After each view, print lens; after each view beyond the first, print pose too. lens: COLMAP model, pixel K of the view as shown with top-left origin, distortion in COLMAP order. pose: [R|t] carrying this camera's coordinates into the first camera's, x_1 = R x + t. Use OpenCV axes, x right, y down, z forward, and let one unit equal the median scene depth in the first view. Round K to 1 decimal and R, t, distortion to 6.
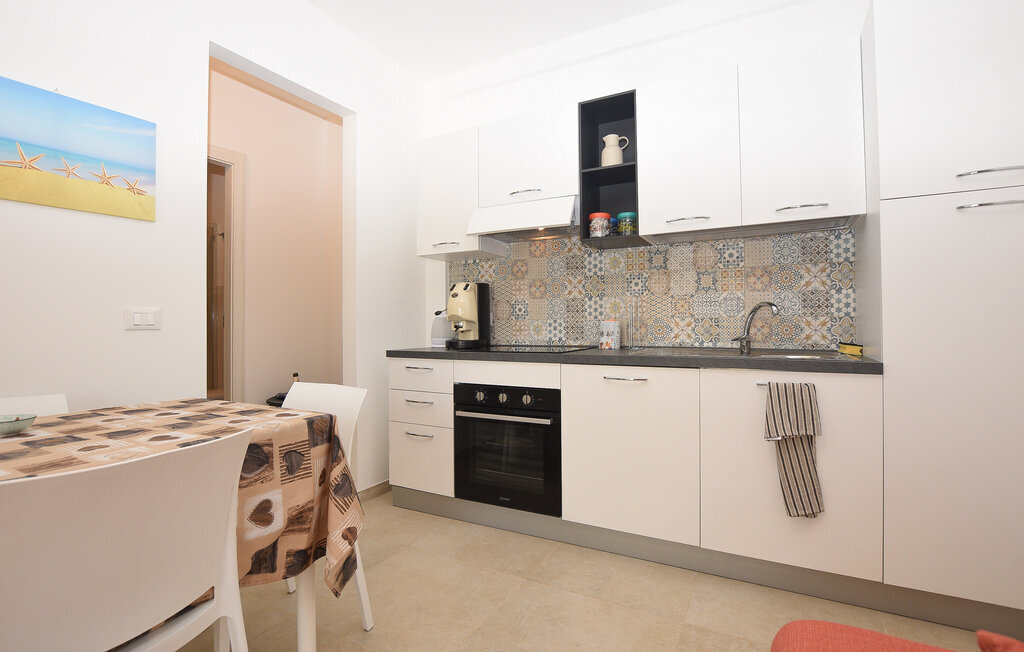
lens RADIAL K [[483.7, 0, 512.0], [0, 483.7, 326.0], [0, 0, 1]] dist [-0.024551, 0.000293]
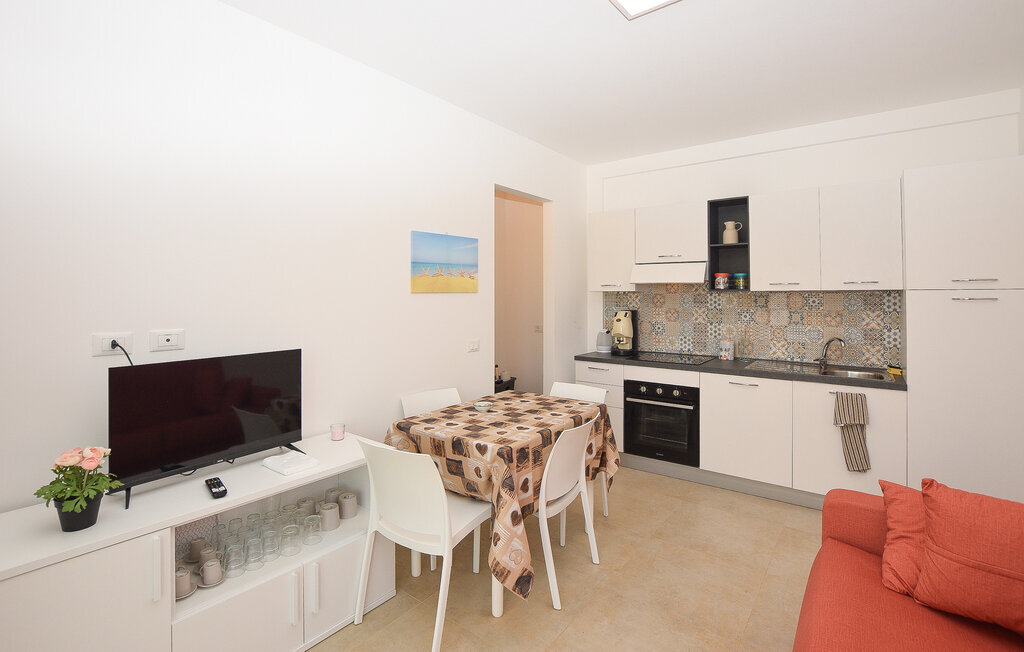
lens RADIAL K [[481.1, 0, 503.3], [0, 481.1, 290.5], [0, 0, 1]] dist [-0.020974, 0.000592]
pose [[0.987885, 0.006400, -0.155053, -0.278856], [-0.007920, 0.999926, -0.009189, -0.161943], [0.154982, 0.010306, 0.987863, -0.638304]]
